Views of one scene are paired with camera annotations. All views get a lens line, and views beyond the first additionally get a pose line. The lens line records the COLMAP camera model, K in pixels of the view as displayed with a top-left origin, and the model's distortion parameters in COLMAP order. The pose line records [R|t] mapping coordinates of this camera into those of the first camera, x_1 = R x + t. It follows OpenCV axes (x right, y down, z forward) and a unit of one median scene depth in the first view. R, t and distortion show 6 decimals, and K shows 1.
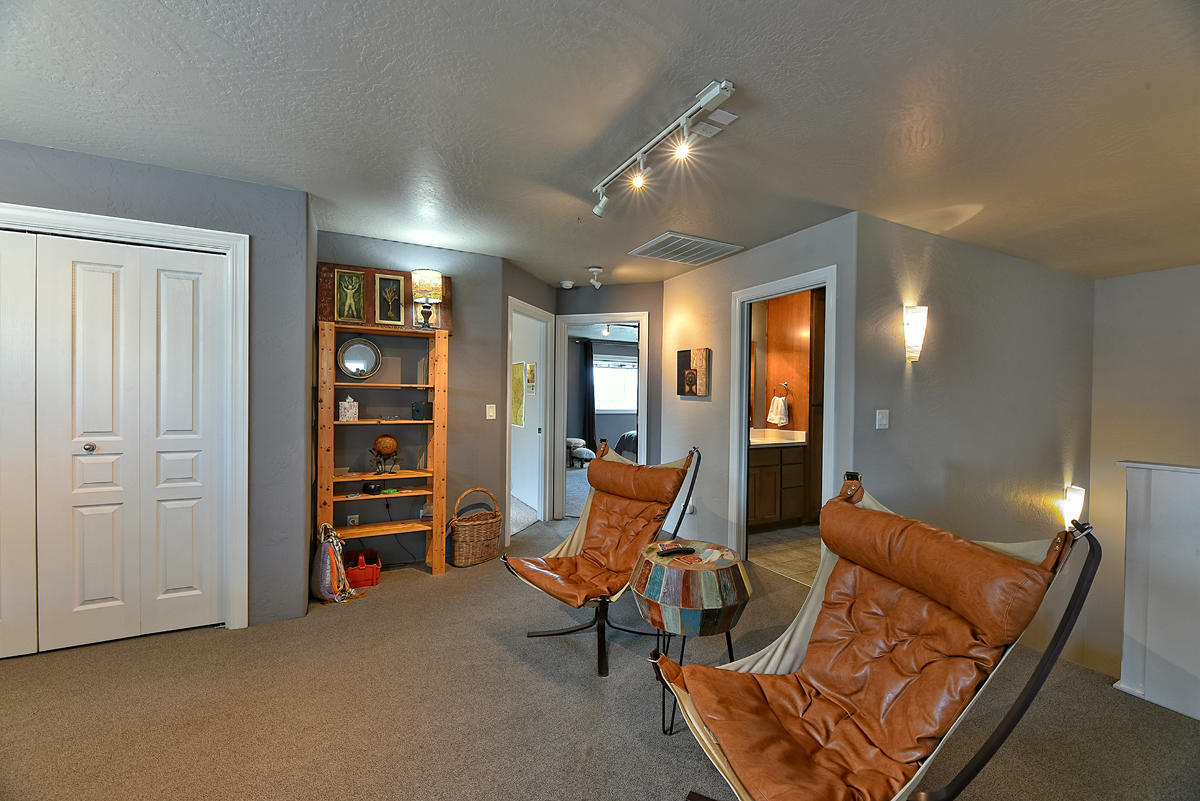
lens RADIAL K [[485.6, 0, 599.7], [0, 485.6, 402.6], [0, 0, 1]] dist [-0.001059, -0.000717]
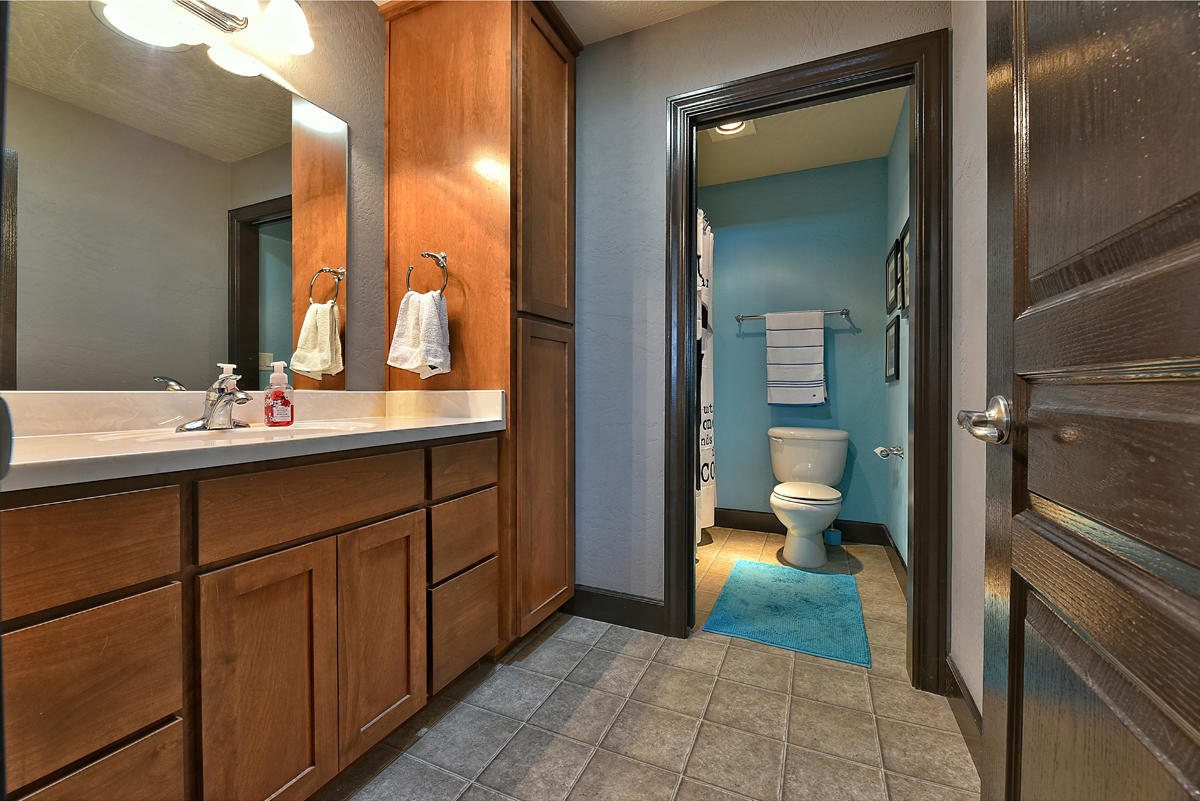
lens RADIAL K [[485.6, 0, 599.7], [0, 485.6, 402.6], [0, 0, 1]] dist [-0.001059, -0.000717]
pose [[0.810421, -0.033718, 0.584876, 0.274247], [0.021101, 0.999375, 0.028376, 0.057485], [-0.585467, -0.010655, 0.810626, 0.667880]]
